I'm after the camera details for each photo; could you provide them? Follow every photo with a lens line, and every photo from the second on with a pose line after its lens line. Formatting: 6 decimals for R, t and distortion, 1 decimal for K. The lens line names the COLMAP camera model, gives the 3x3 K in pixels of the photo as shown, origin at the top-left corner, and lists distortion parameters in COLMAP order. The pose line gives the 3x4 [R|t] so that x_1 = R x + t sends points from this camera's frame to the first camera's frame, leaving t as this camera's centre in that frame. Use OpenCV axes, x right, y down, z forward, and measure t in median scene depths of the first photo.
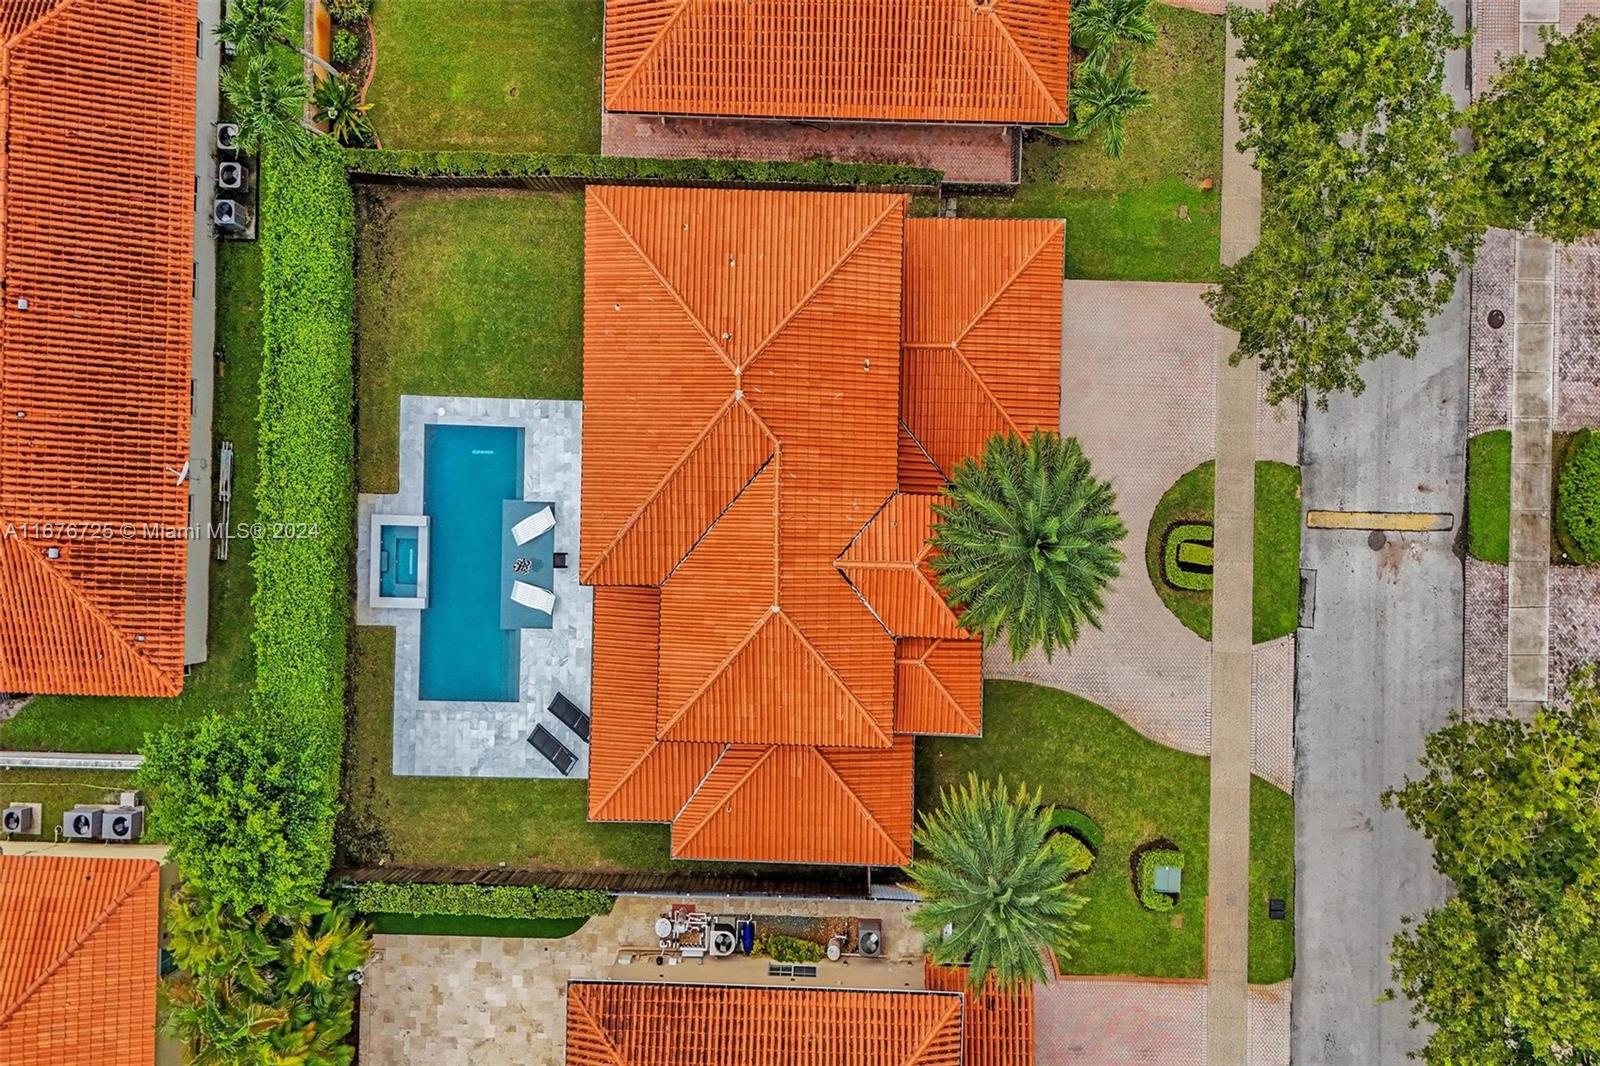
lens RADIAL K [[1399.3, 0, 800.0], [0, 1399.3, 533.0], [0, 0, 1]] dist [0.091901, -0.146224]
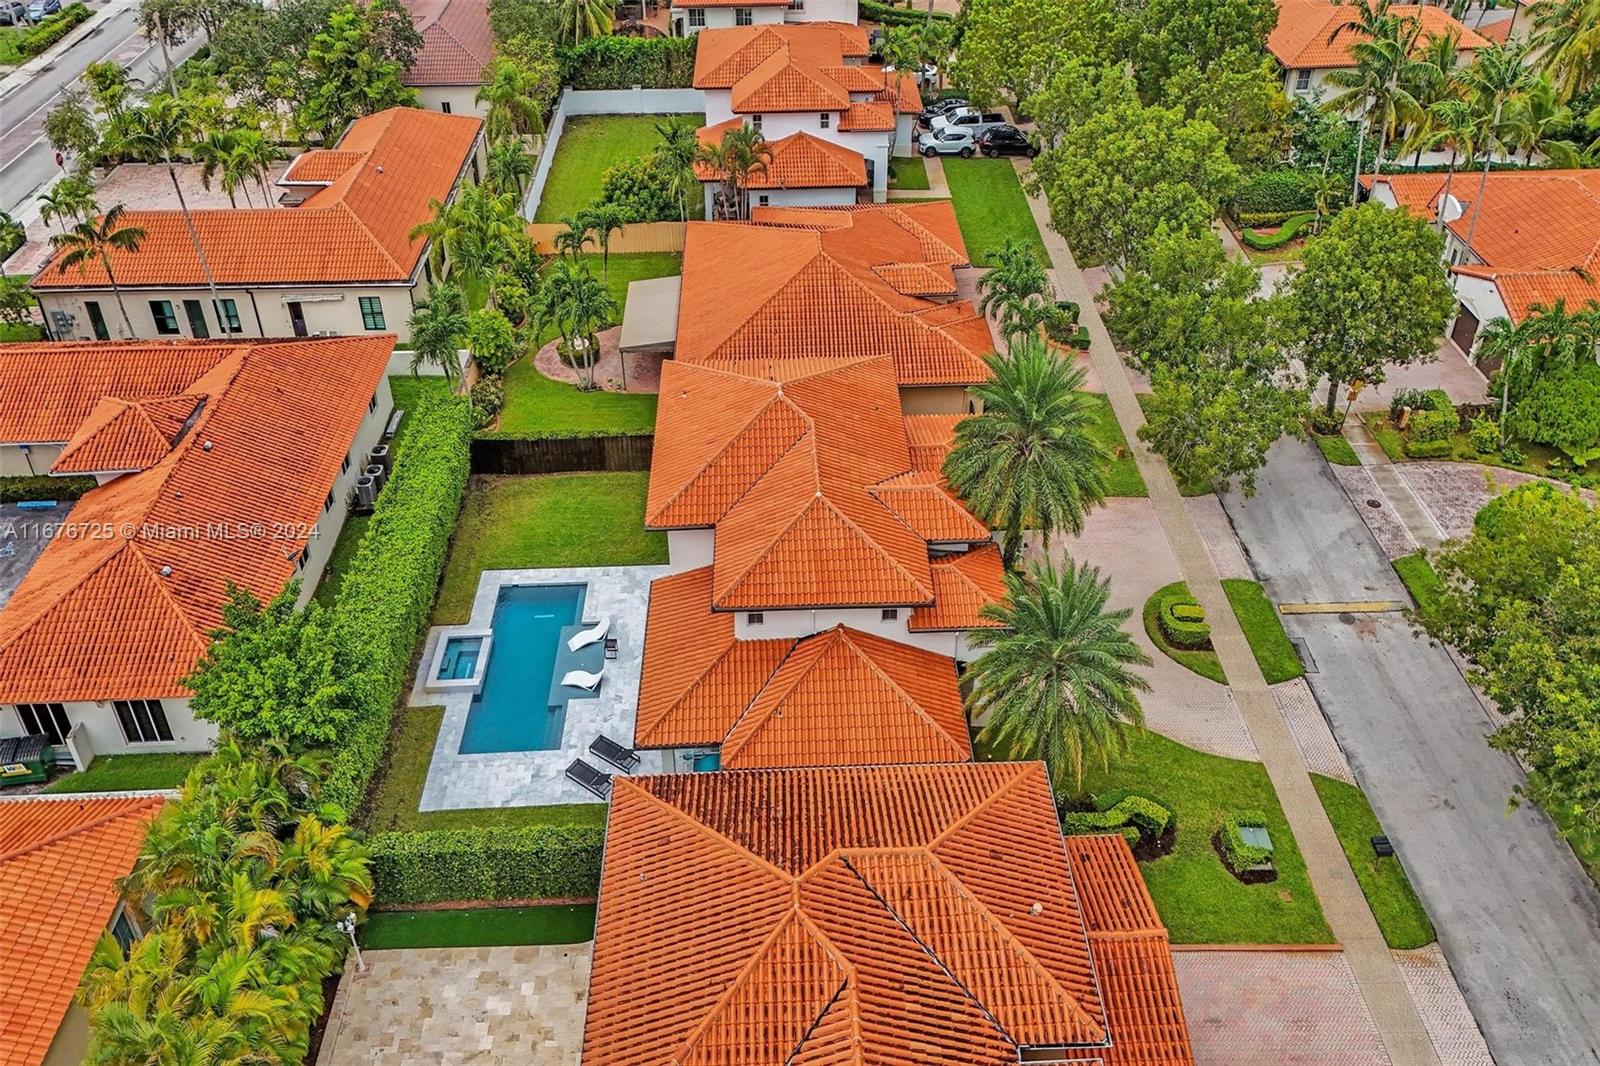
lens RADIAL K [[1399.3, 0, 800.0], [0, 1399.3, 533.0], [0, 0, 1]] dist [0.091901, -0.146224]
pose [[0.998809, -0.022582, 0.043246, -0.070133], [0.048391, 0.571301, -0.819313, 0.855299], [-0.006205, 0.820430, 0.571714, 0.306137]]
